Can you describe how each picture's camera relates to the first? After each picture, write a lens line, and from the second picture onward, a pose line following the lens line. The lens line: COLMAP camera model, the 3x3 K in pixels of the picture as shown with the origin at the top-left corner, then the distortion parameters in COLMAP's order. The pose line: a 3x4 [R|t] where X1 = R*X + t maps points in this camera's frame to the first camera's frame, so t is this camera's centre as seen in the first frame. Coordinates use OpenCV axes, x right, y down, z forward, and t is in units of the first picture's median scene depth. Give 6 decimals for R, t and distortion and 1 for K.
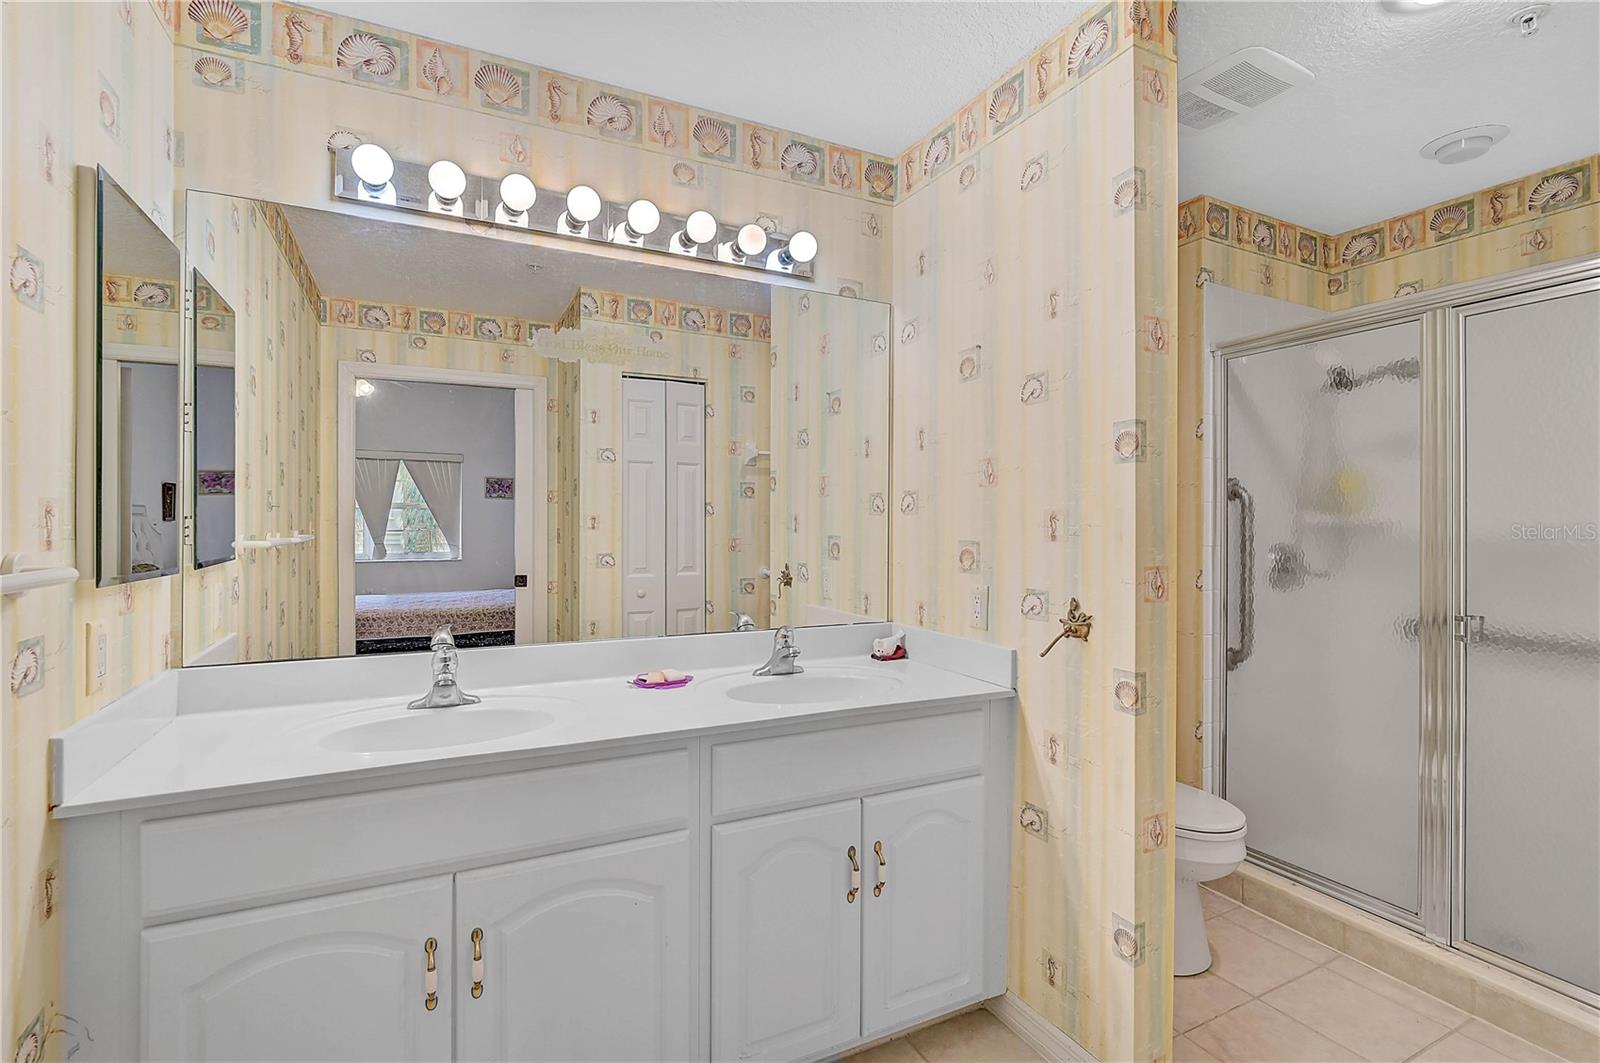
lens RADIAL K [[738.3, 0, 802.7], [0, 738.3, 528.1], [0, 0, 1]] dist [-0.003355, -0.002570]
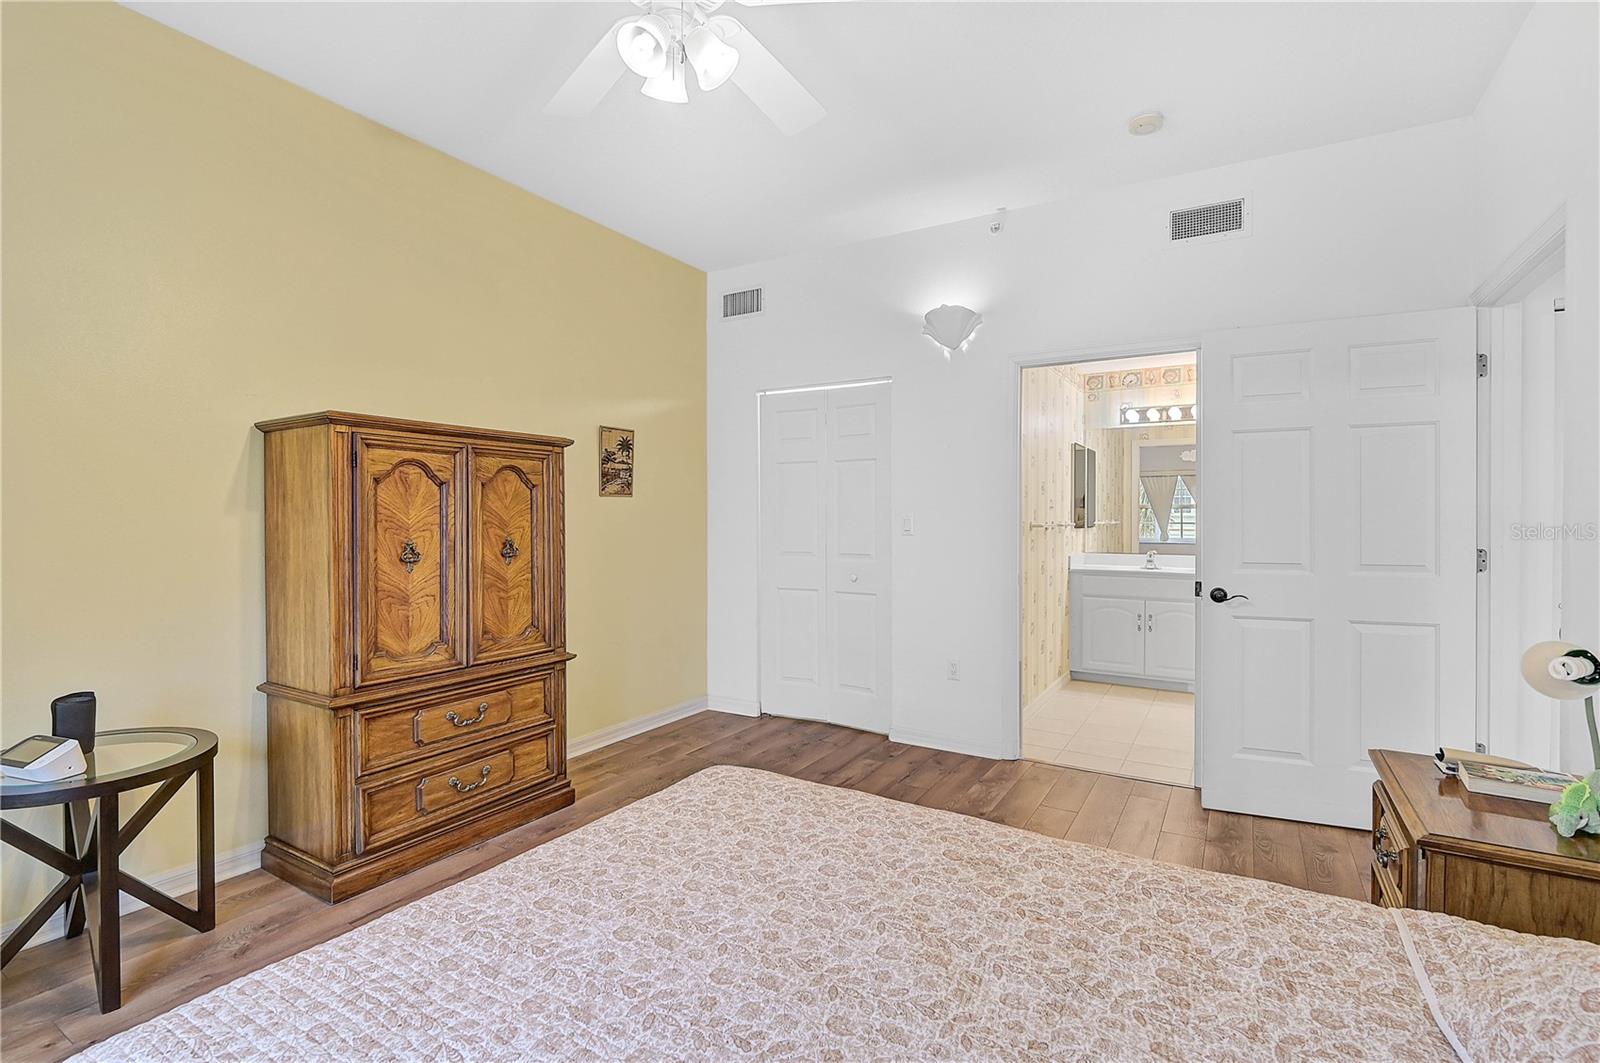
lens RADIAL K [[738.3, 0, 803.2], [0, 738.3, 529.5], [0, 0, 1]] dist [-0.003355, -0.002570]
pose [[0.534891, 0.009726, -0.844865, 1.570699], [-0.005320, 0.999953, 0.008142, 0.043691], [0.844904, 0.000140, 0.534918, -2.232622]]
